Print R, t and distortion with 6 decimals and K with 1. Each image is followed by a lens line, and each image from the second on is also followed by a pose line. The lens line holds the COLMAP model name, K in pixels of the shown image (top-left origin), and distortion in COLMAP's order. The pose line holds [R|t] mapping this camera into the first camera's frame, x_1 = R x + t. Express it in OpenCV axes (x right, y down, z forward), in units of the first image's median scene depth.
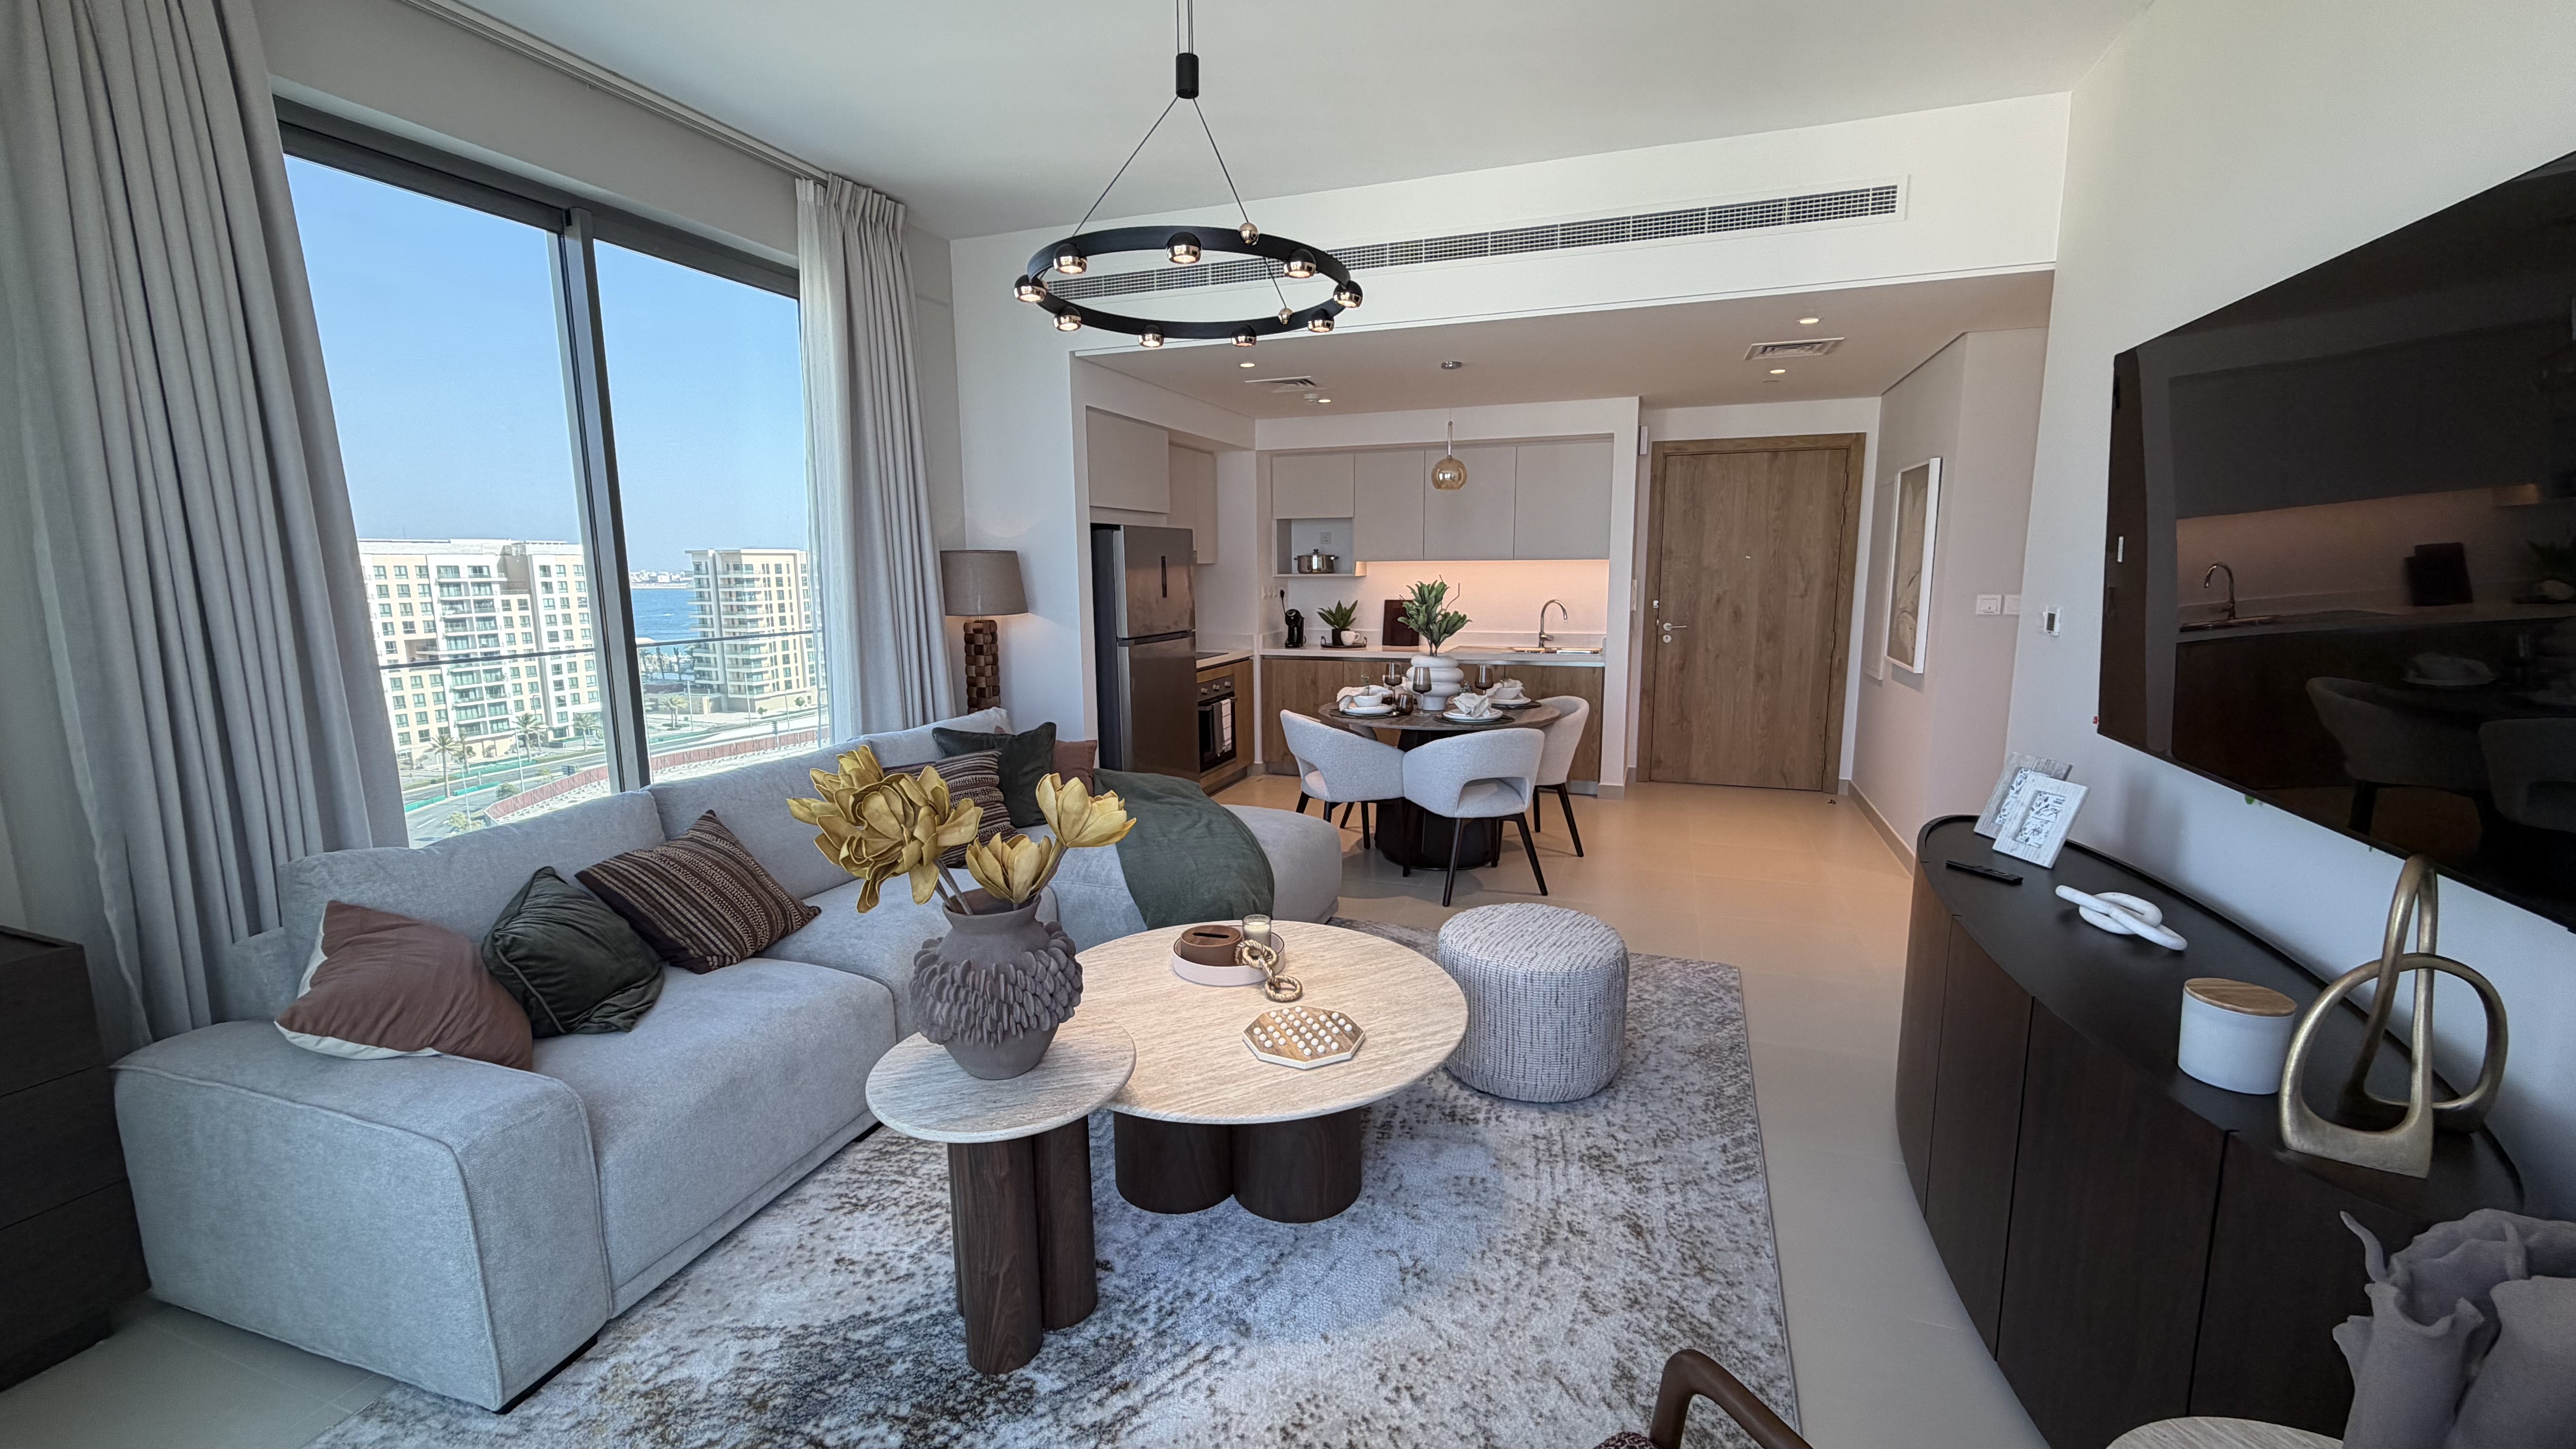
lens RADIAL K [[1027.9, 0, 1283.3], [0, 1027.9, 723.1], [0, 0, 1]] dist [0.000269, -0.000025]
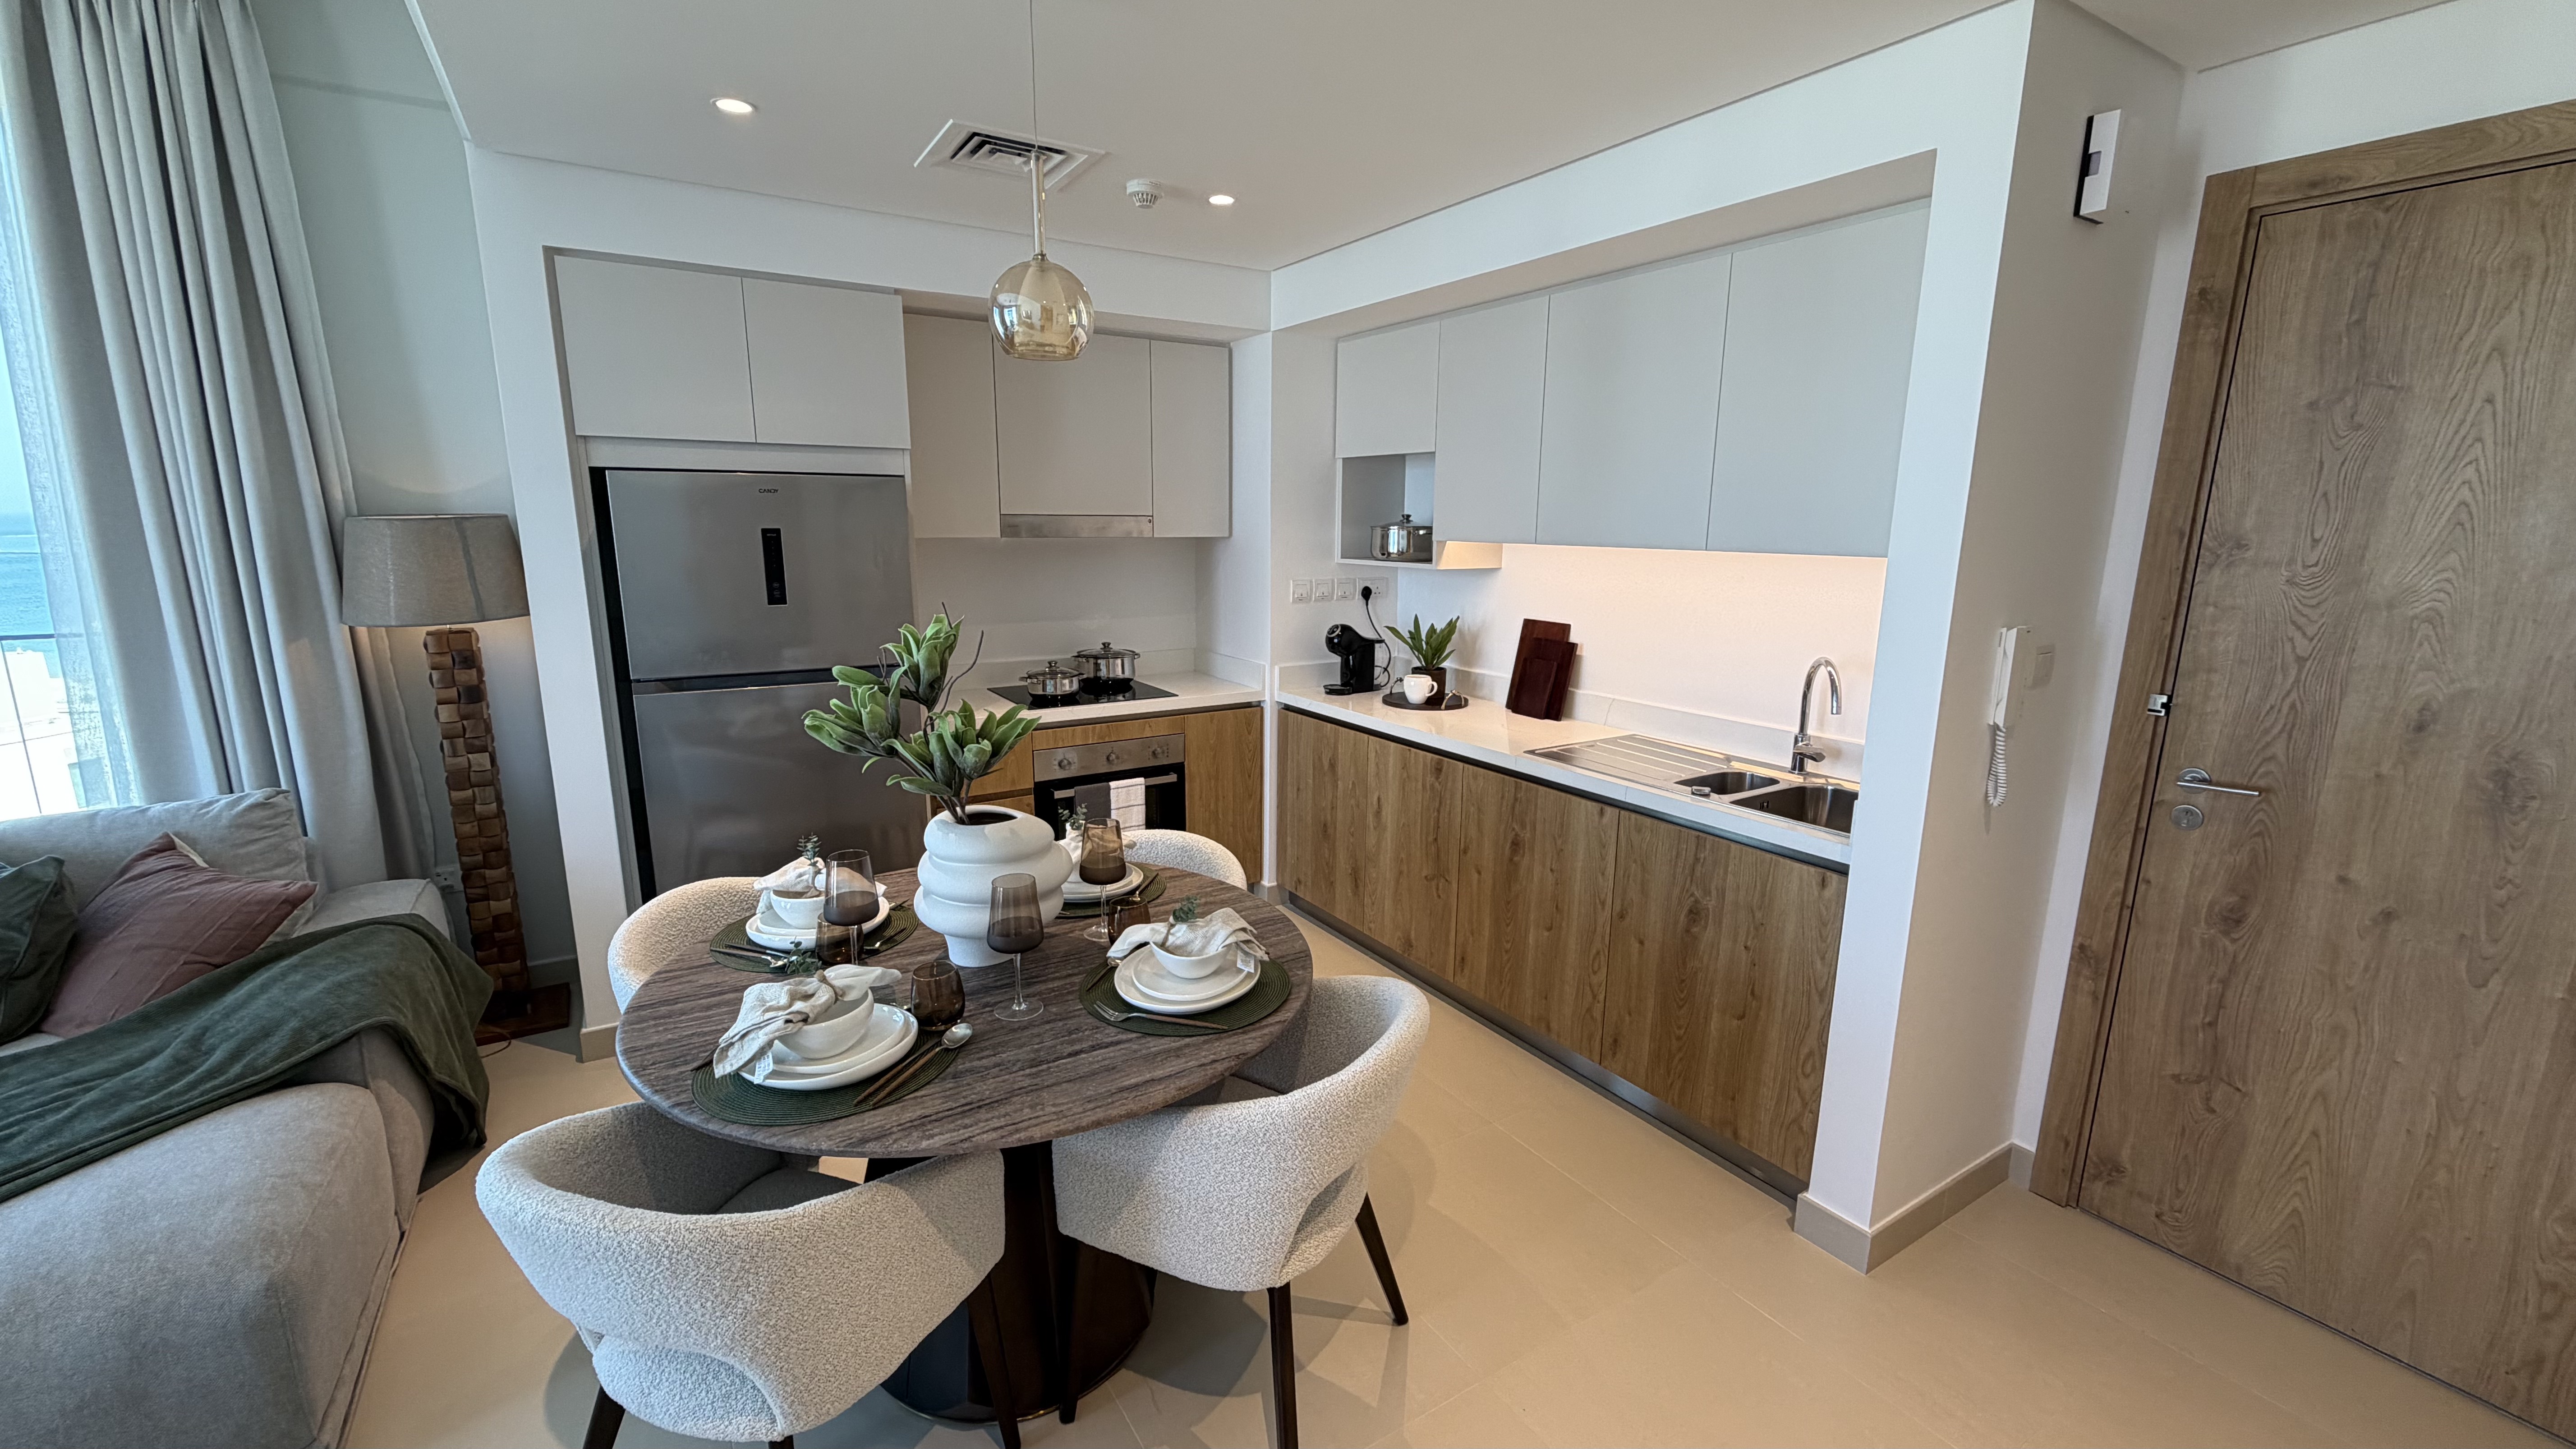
lens RADIAL K [[1027.9, 0, 1283.3], [0, 1027.9, 723.1], [0, 0, 1]] dist [0.000269, -0.000025]
pose [[0.783494, 0.137986, -0.605885, 0.341477], [-0.110075, 0.990433, 0.083223, -0.105919], [0.611572, 0.001488, 0.791188, 0.574666]]
